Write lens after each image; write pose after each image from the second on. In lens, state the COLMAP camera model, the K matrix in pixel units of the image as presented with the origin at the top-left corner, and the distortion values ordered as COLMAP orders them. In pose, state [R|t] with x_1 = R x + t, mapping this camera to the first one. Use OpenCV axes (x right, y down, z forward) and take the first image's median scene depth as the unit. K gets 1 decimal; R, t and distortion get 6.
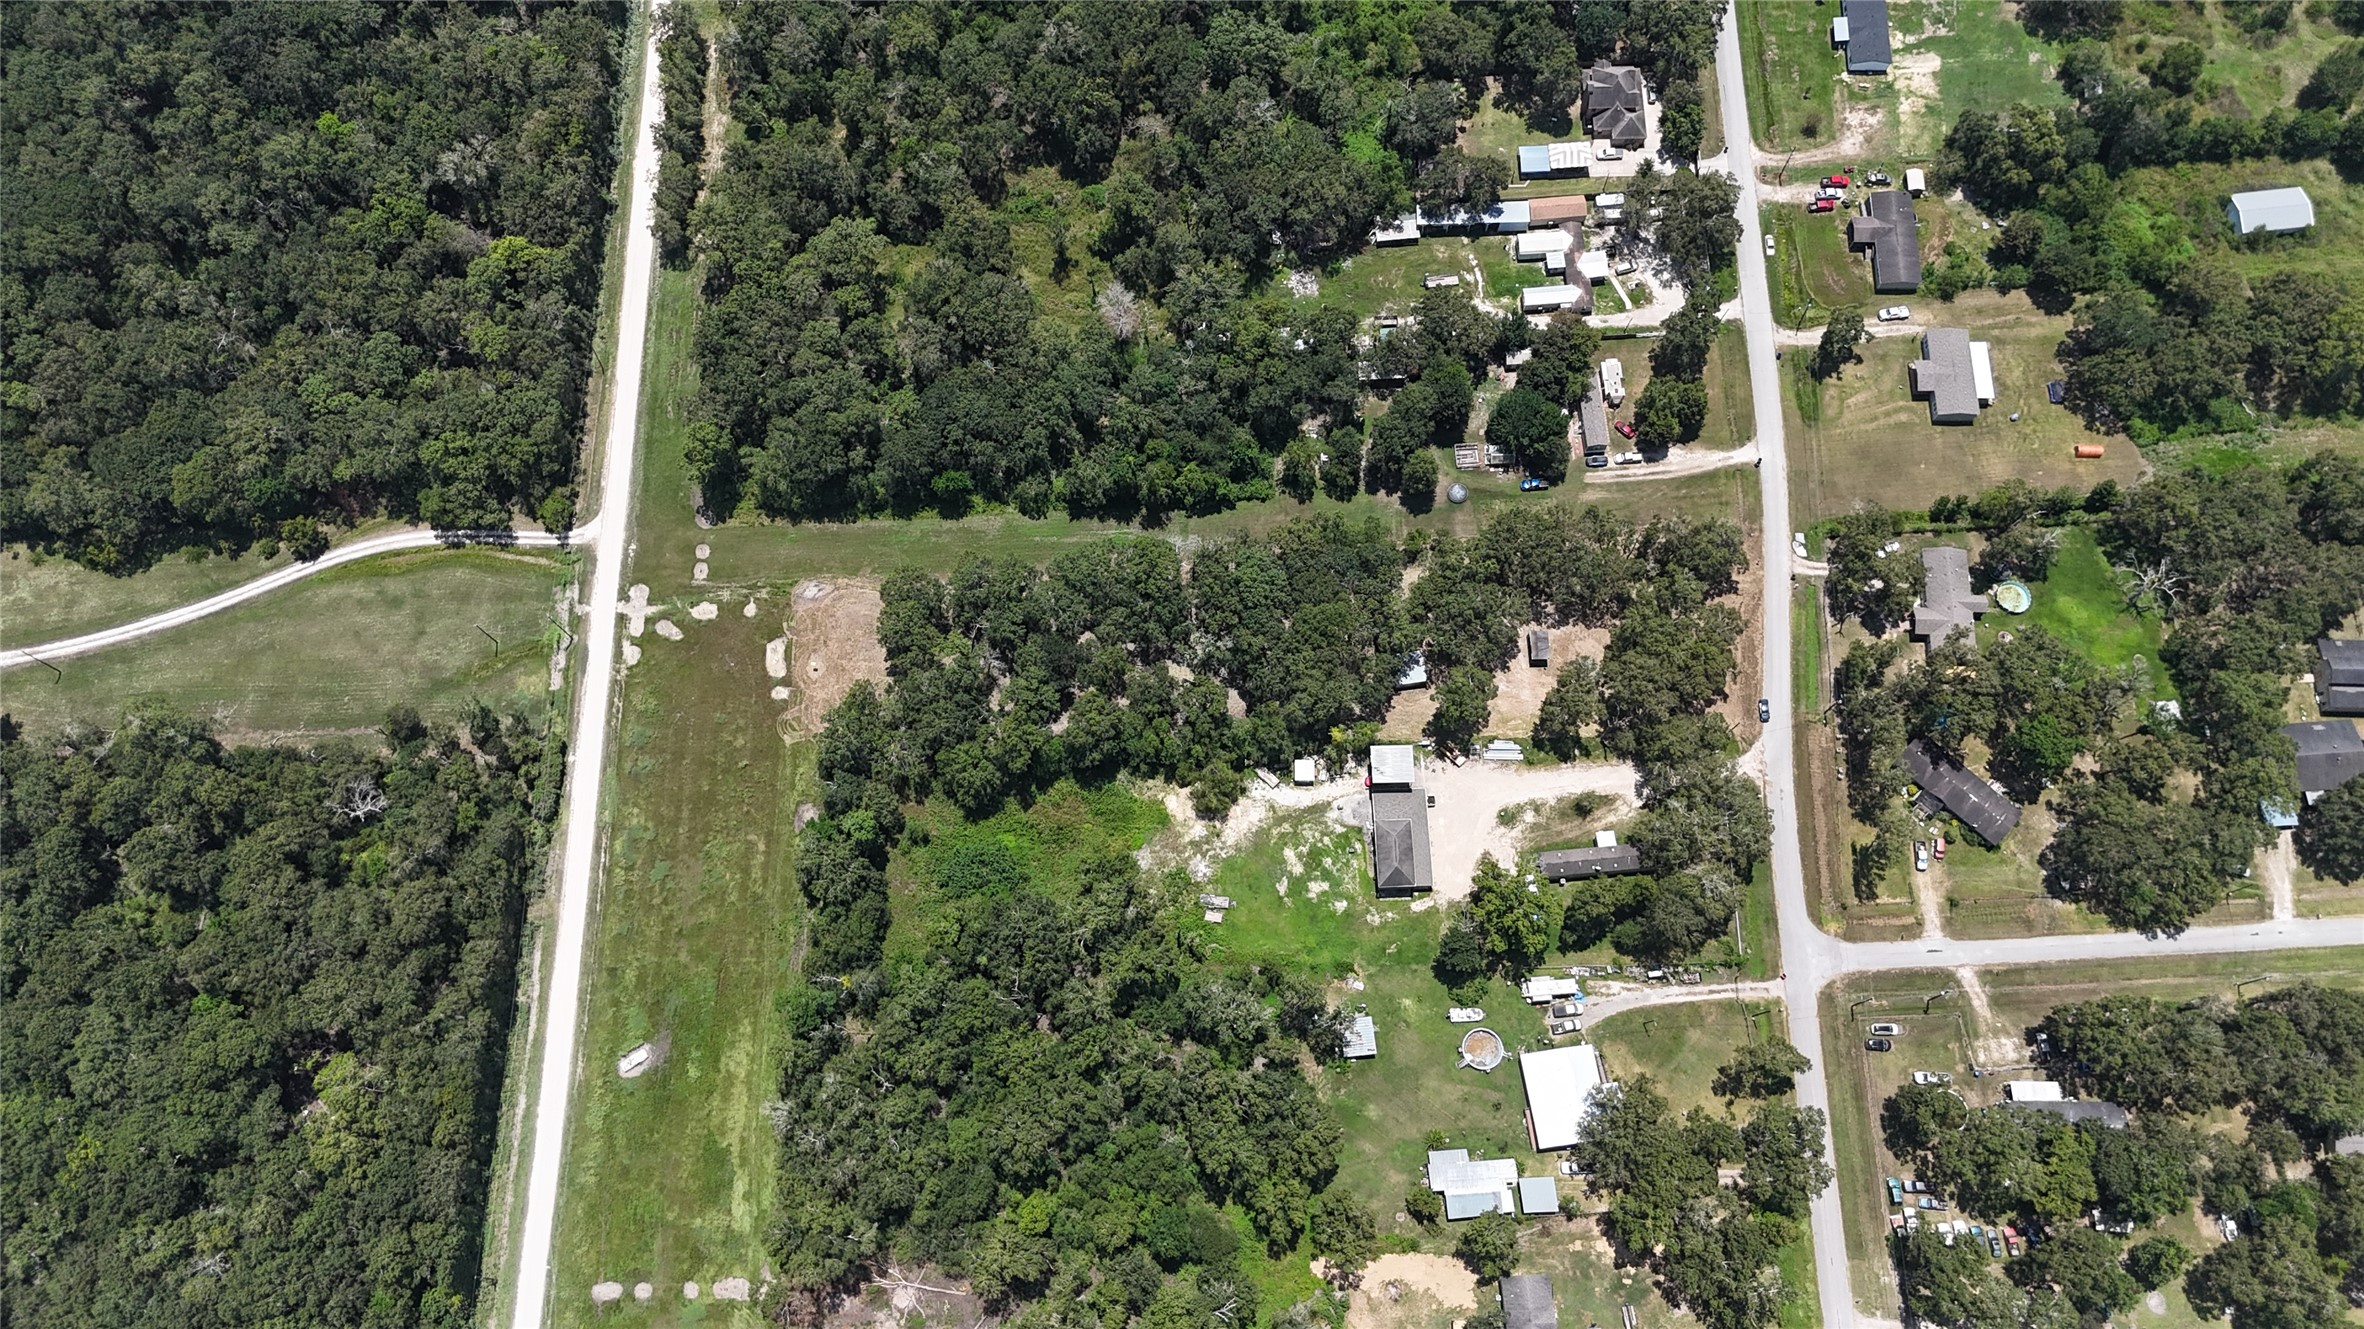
lens RADIAL K [[1747.0, 0, 1179.1], [0, 1747.0, 669.1], [0, 0, 1]] dist [0.070776, -0.069869]
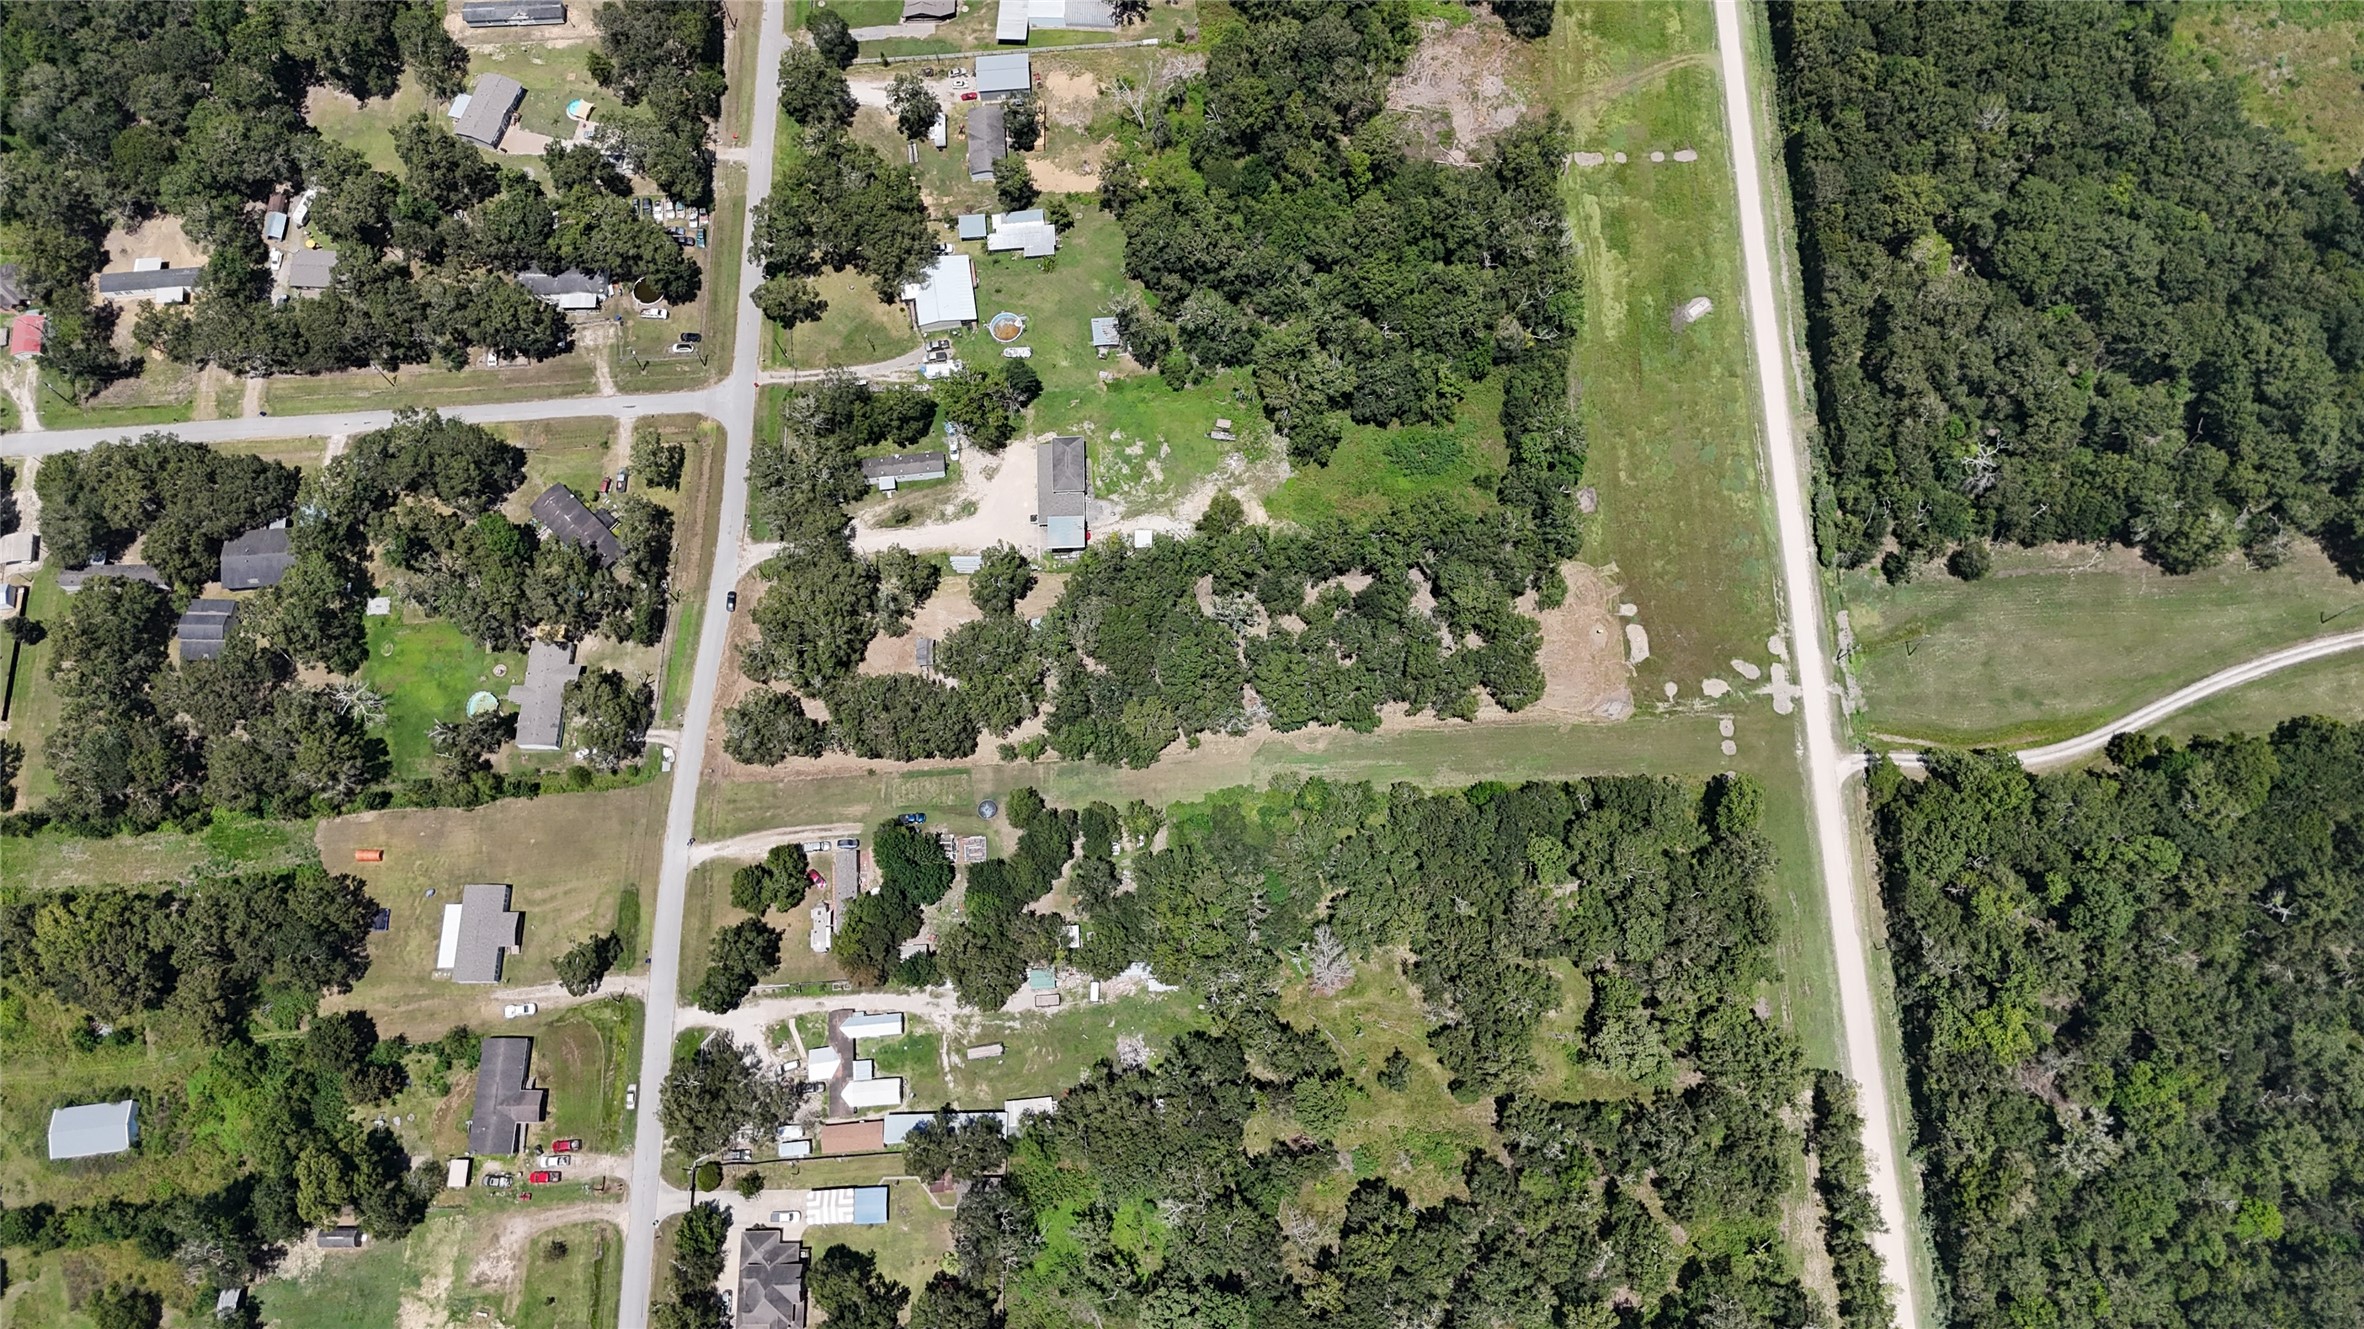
lens RADIAL K [[1747.0, 0, 1179.1], [0, 1747.0, 669.1], [0, 0, 1]] dist [0.070776, -0.069869]
pose [[-0.999022, 0.019846, 0.039512, 0.006266], [0.007566, -0.803704, 0.594982, -0.654638], [0.043563, 0.594699, 0.802767, 0.143646]]
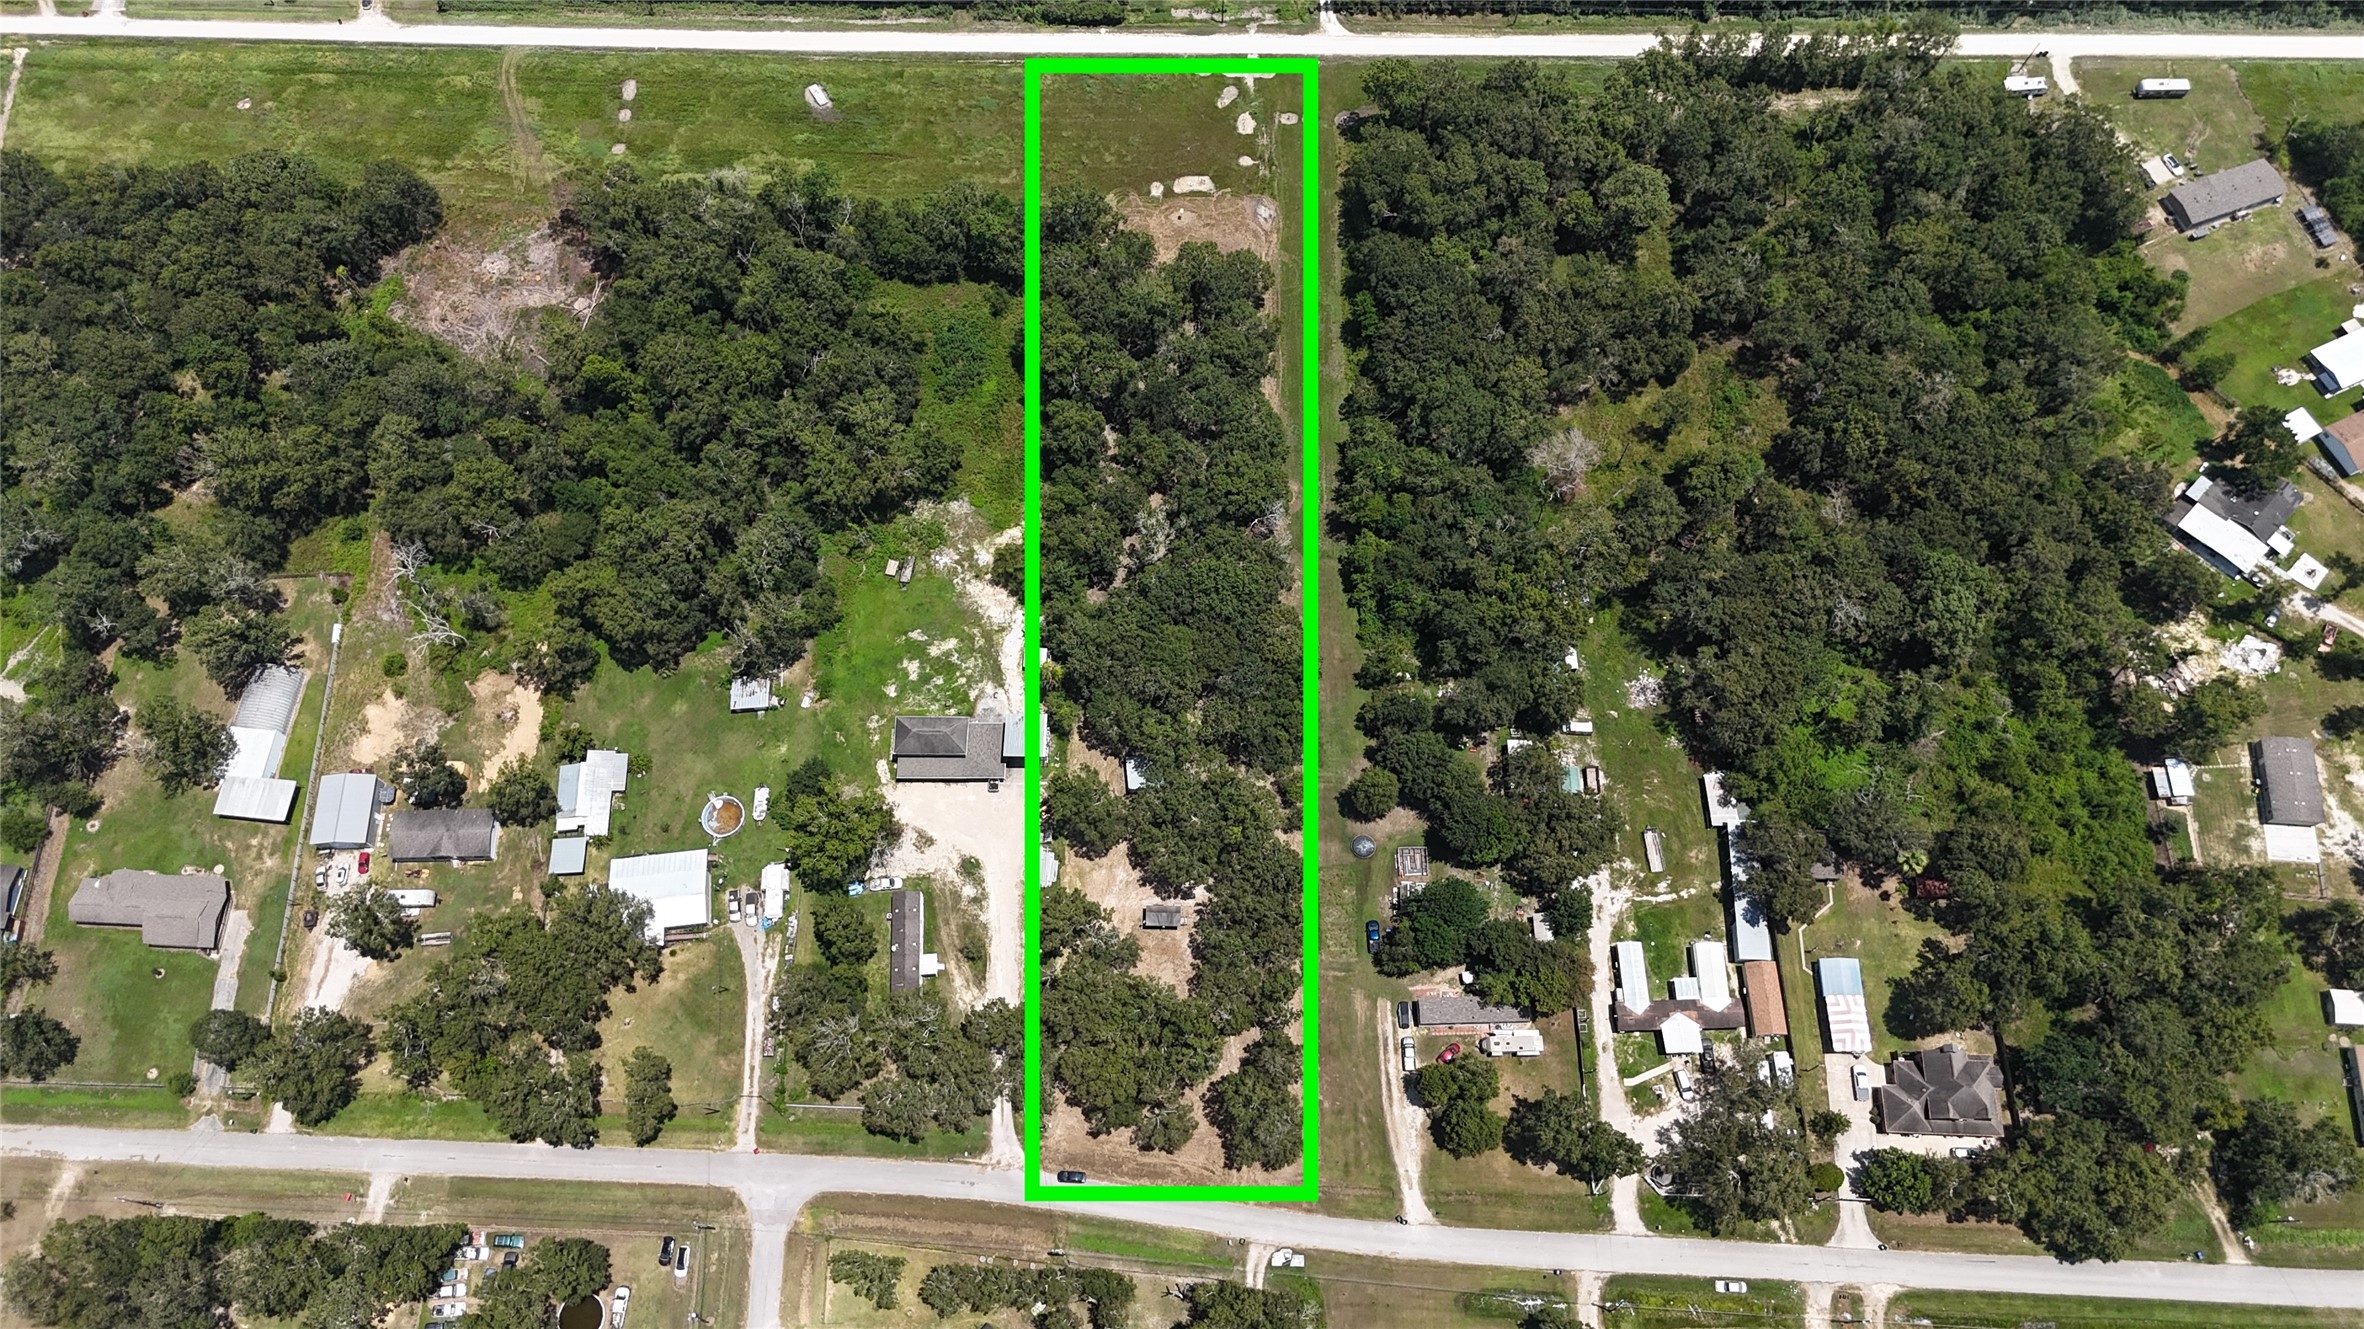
lens RADIAL K [[1747.0, 0, 1179.1], [0, 1747.0, 669.1], [0, 0, 1]] dist [0.070776, -0.069869]
pose [[-0.040766, 0.935827, -0.350094, 0.387825], [-0.936457, 0.086393, 0.339978, -0.319349], [0.348406, 0.341708, 0.872840, 0.207339]]
